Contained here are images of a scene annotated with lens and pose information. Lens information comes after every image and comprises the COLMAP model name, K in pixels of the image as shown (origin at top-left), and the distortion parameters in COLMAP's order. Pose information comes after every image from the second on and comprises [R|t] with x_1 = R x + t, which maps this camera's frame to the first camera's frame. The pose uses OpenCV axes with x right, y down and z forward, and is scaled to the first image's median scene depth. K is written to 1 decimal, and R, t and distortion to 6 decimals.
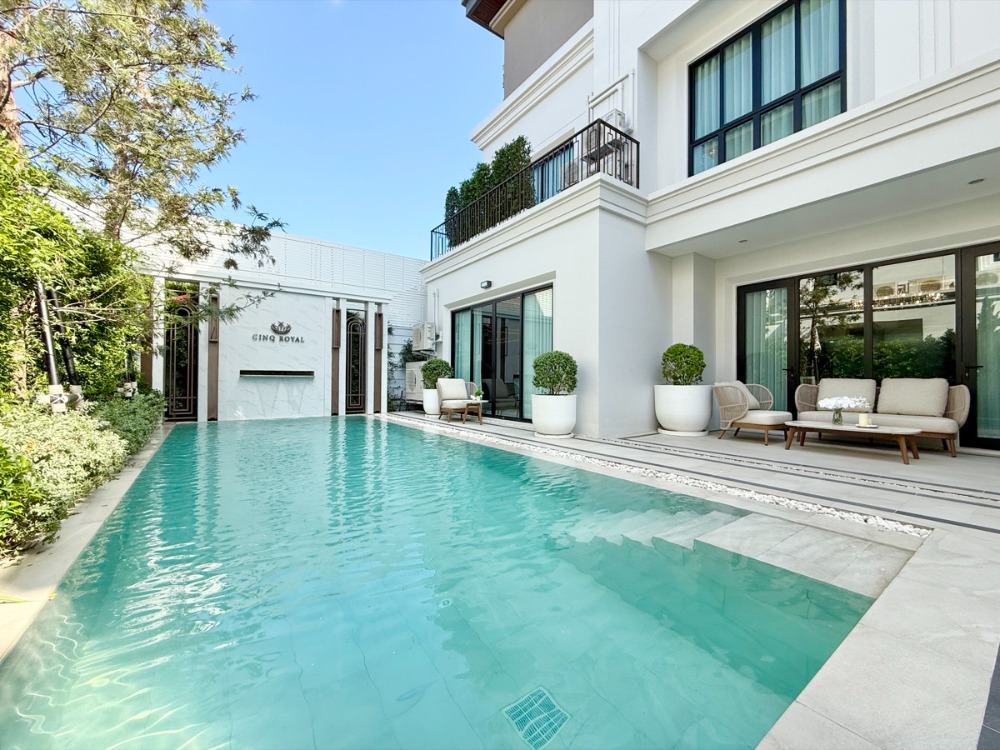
lens RADIAL K [[405.9, 0, 501.9], [0, 405.9, 376.6], [0, 0, 1]] dist [-0.001202, -0.000470]
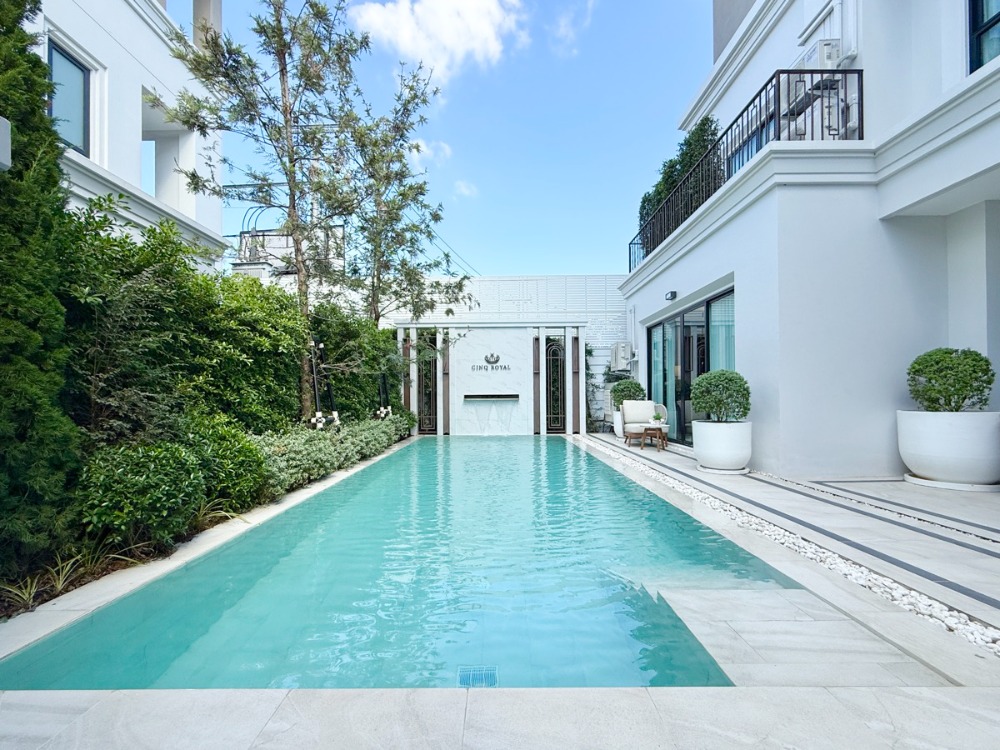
lens RADIAL K [[429.8, 0, 490.8], [0, 429.8, 395.4], [0, 0, 1]] dist [-0.000842, 0.000284]
pose [[0.799345, -0.013015, -0.600732, 0.206619], [0.016970, 0.999856, 0.000919, -0.013770], [0.600633, -0.010929, 0.799450, -0.001308]]
